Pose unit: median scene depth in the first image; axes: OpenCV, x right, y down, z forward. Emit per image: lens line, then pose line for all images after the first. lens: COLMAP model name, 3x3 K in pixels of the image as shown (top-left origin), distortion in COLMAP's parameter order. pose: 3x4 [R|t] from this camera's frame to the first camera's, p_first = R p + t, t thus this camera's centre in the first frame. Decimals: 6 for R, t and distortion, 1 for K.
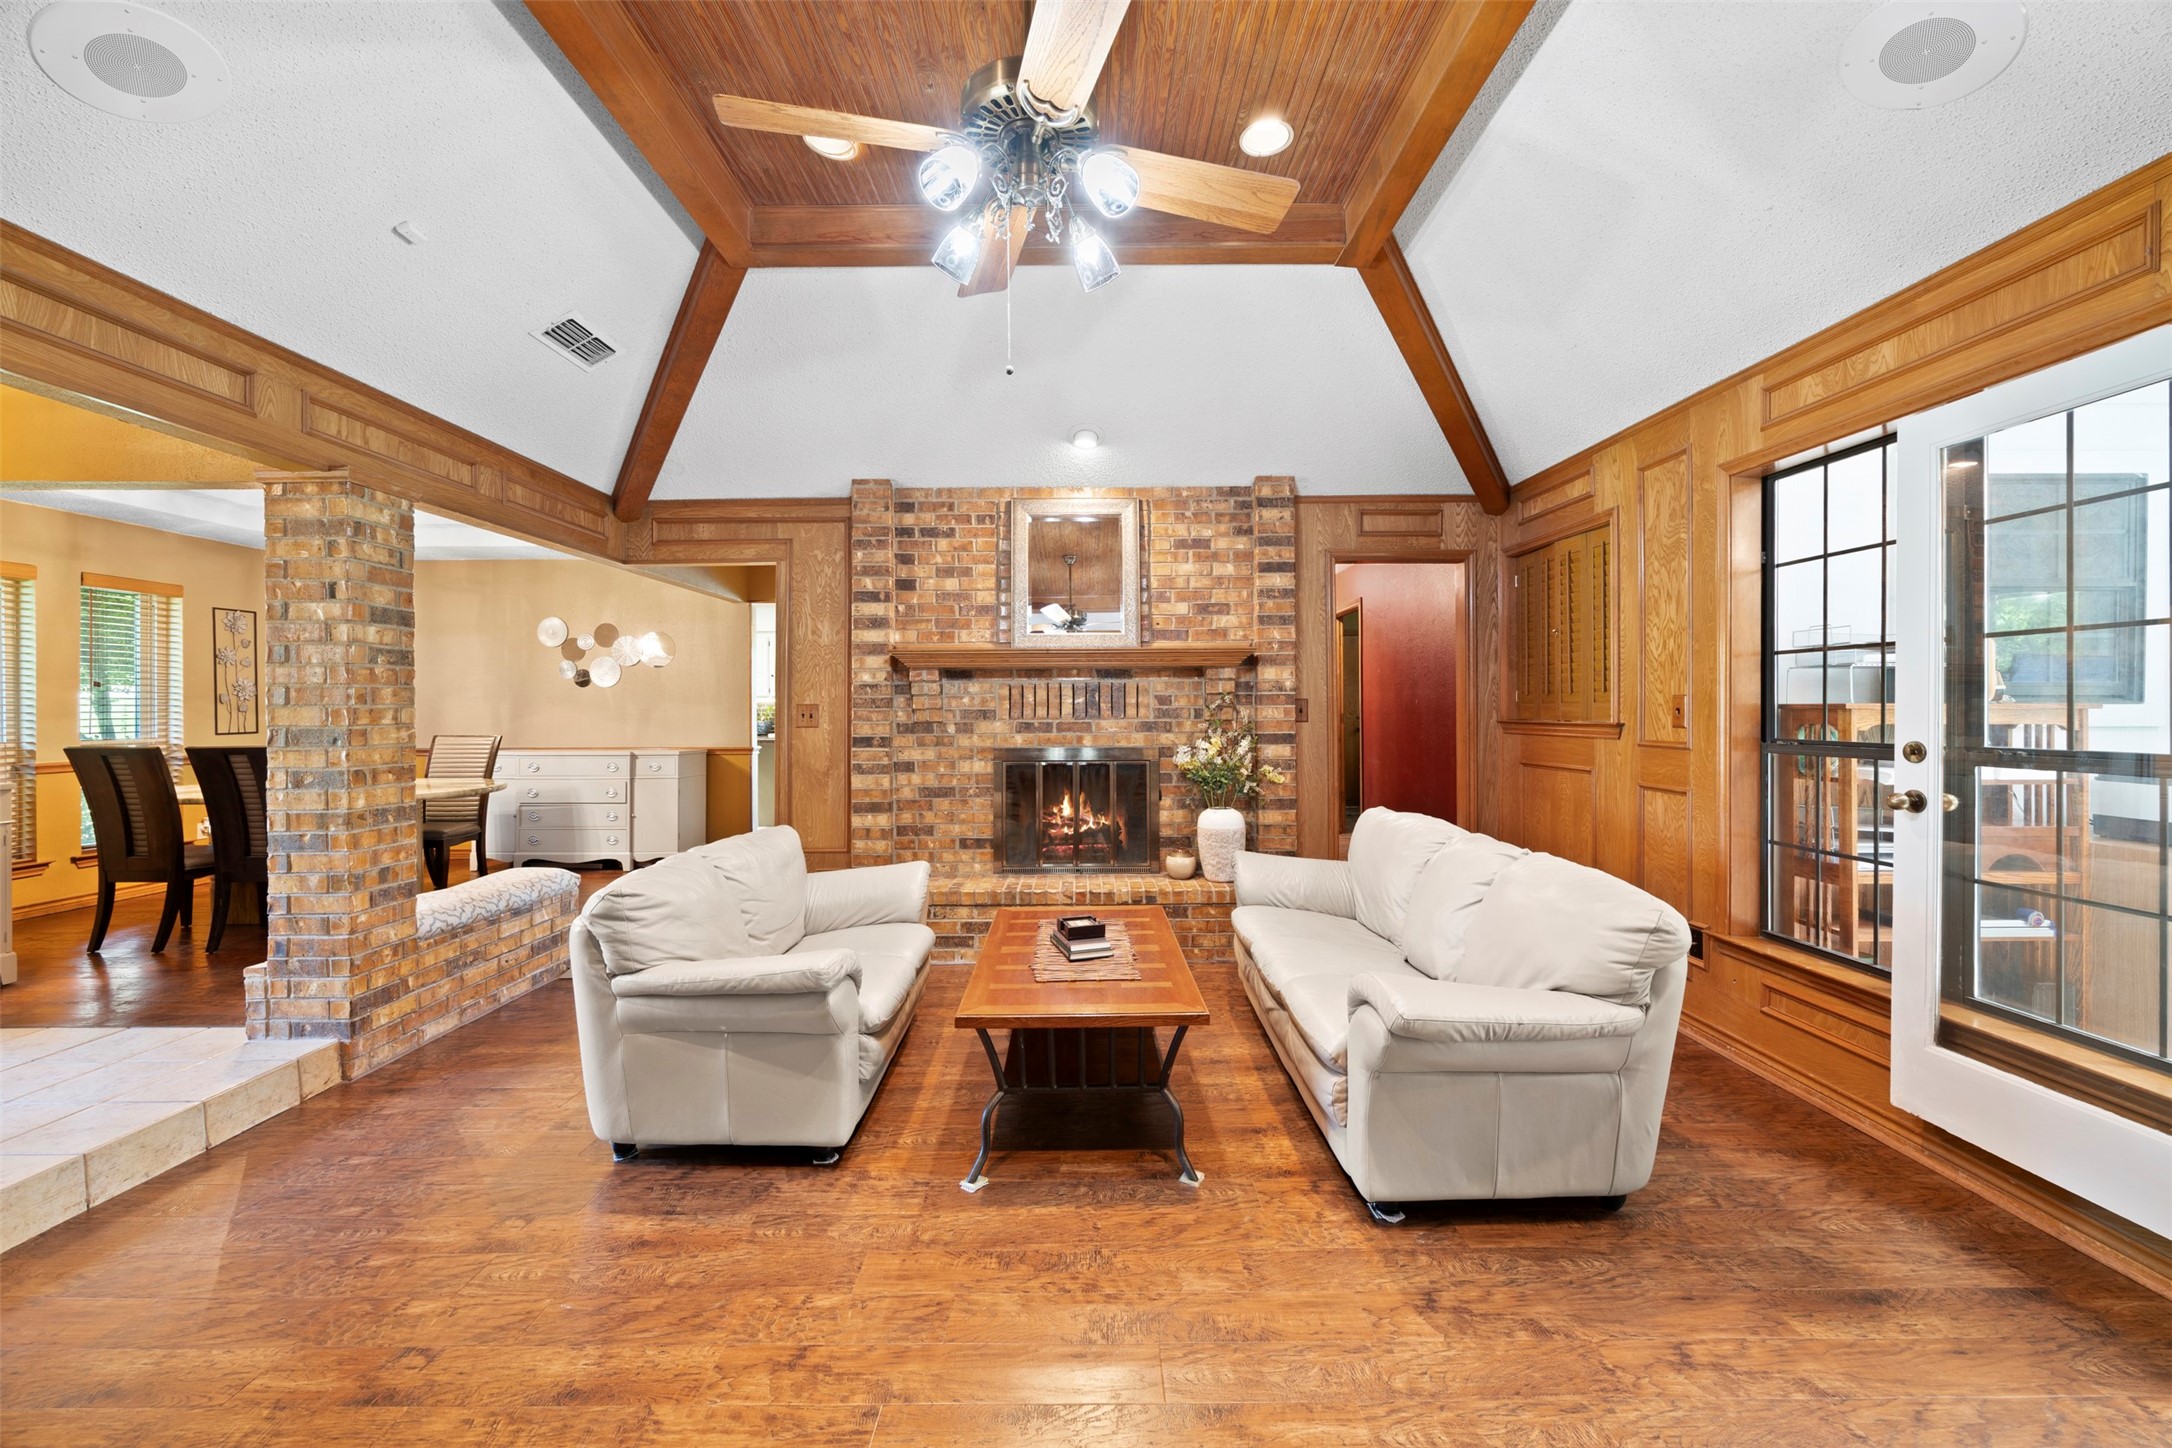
lens RADIAL K [[831.4, 0, 1085.8], [0, 831.4, 710.7], [0, 0, 1]] dist [-0.004037, 0.000183]
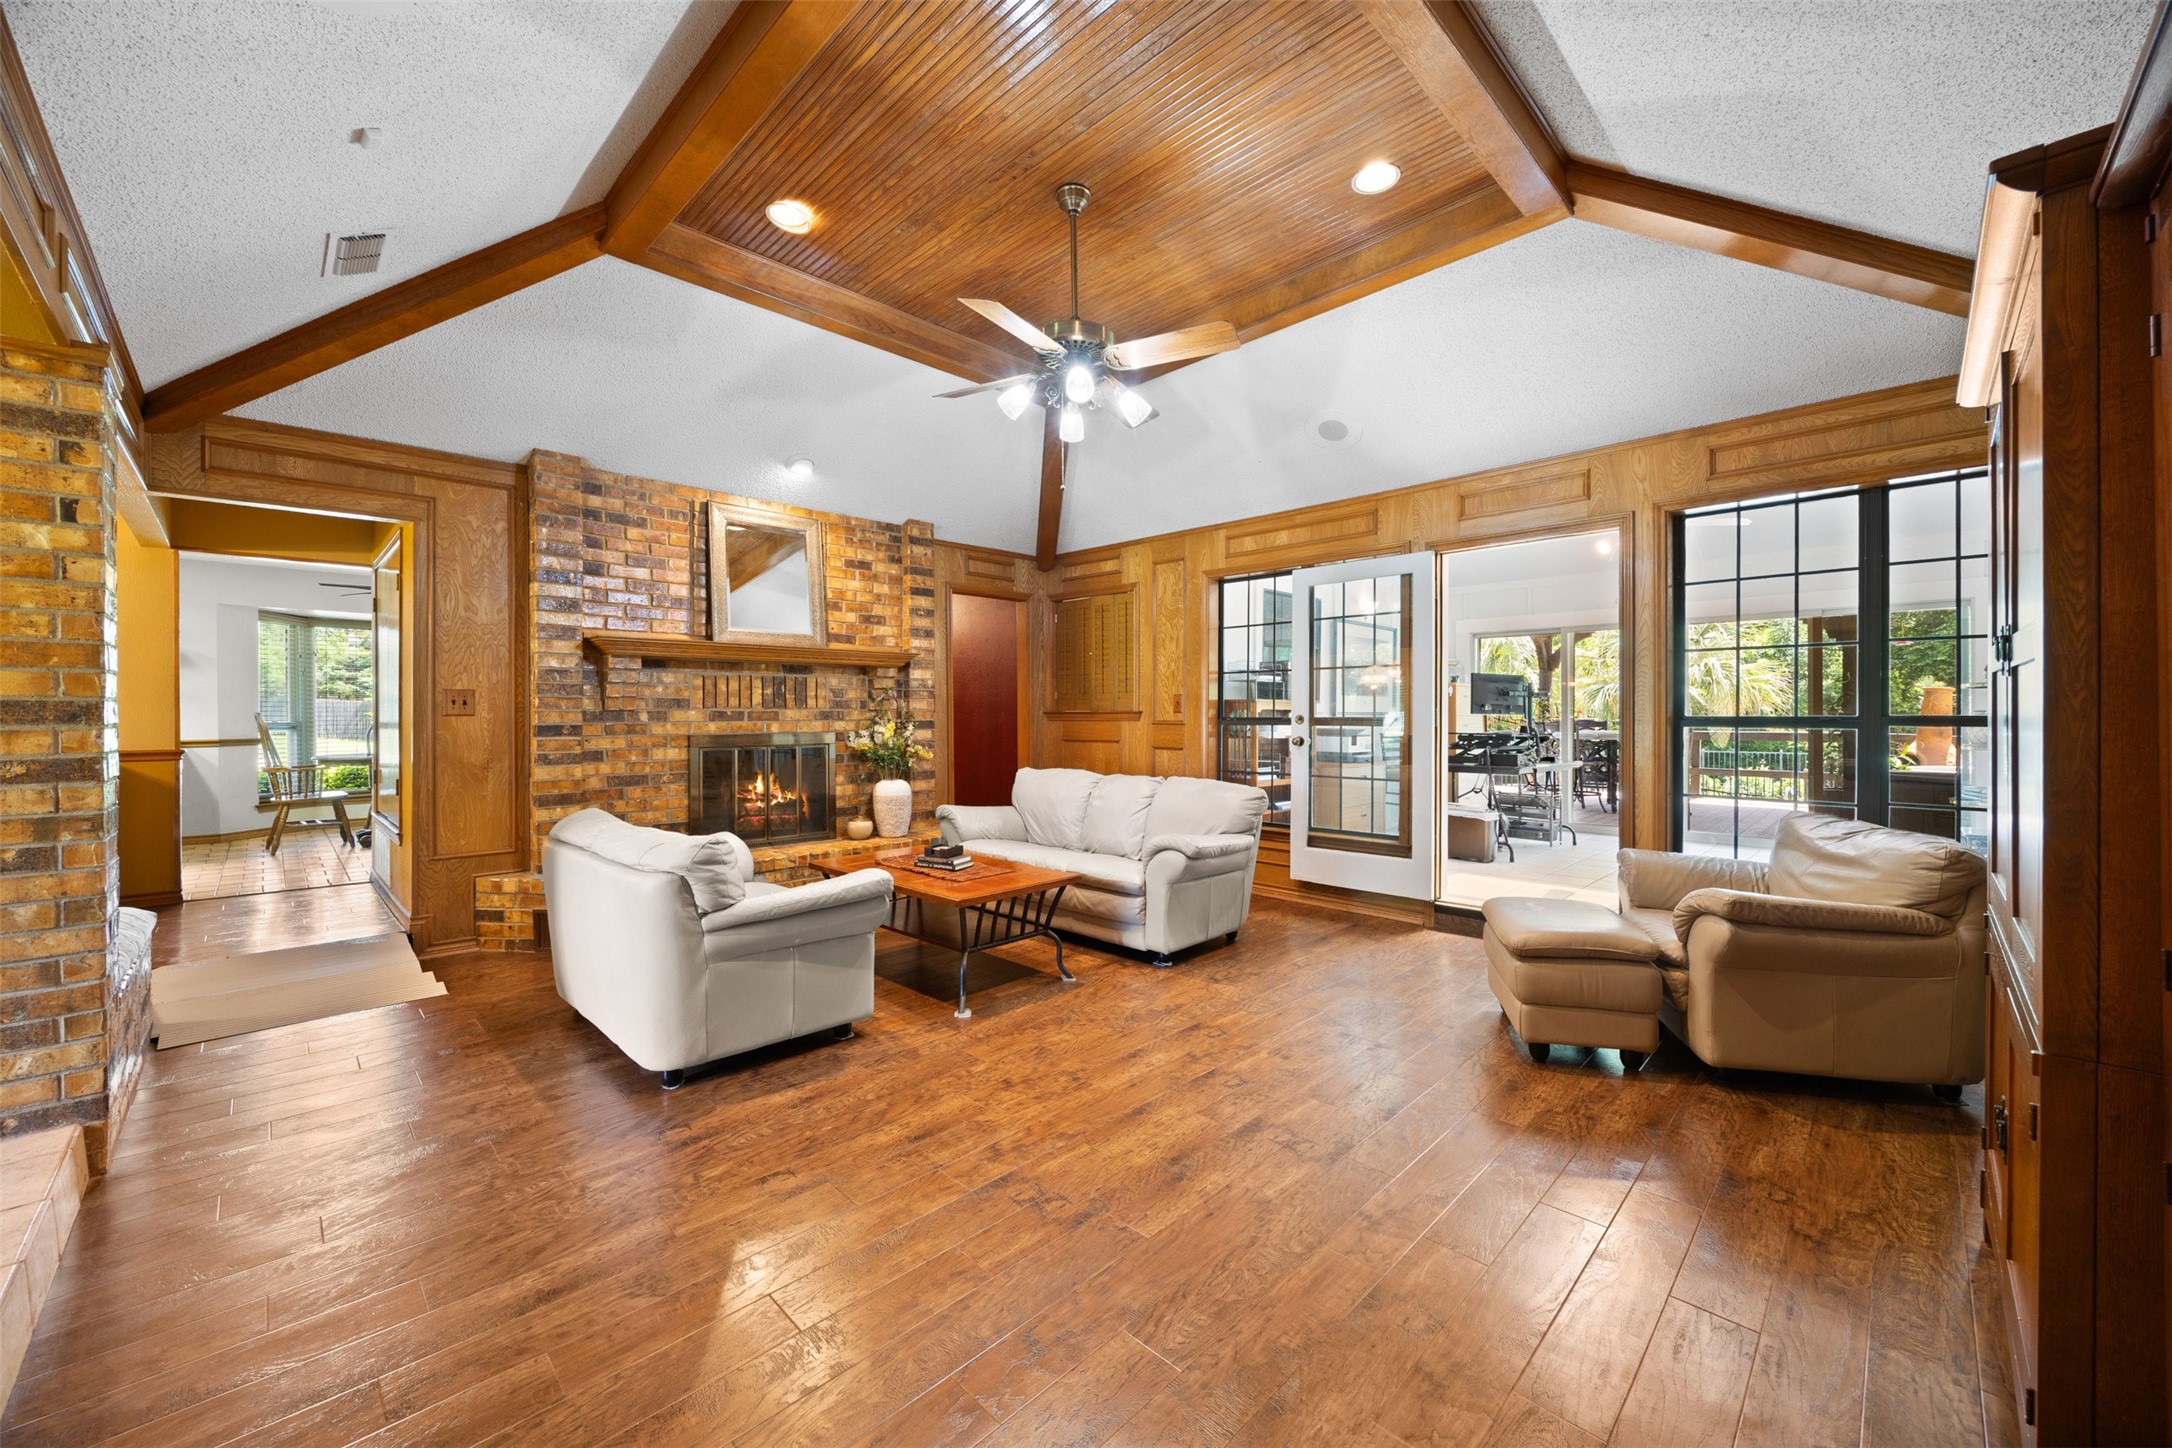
lens RADIAL K [[831.4, 0, 1083.4], [0, 831.4, 723.1], [0, 0, 1]] dist [-0.004037, 0.000183]
pose [[0.708335, -0.004256, 0.705863, -0.507349], [0.000233, 0.999983, 0.005796, 0.023943], [-0.705876, -0.003941, 0.708324, -0.093033]]
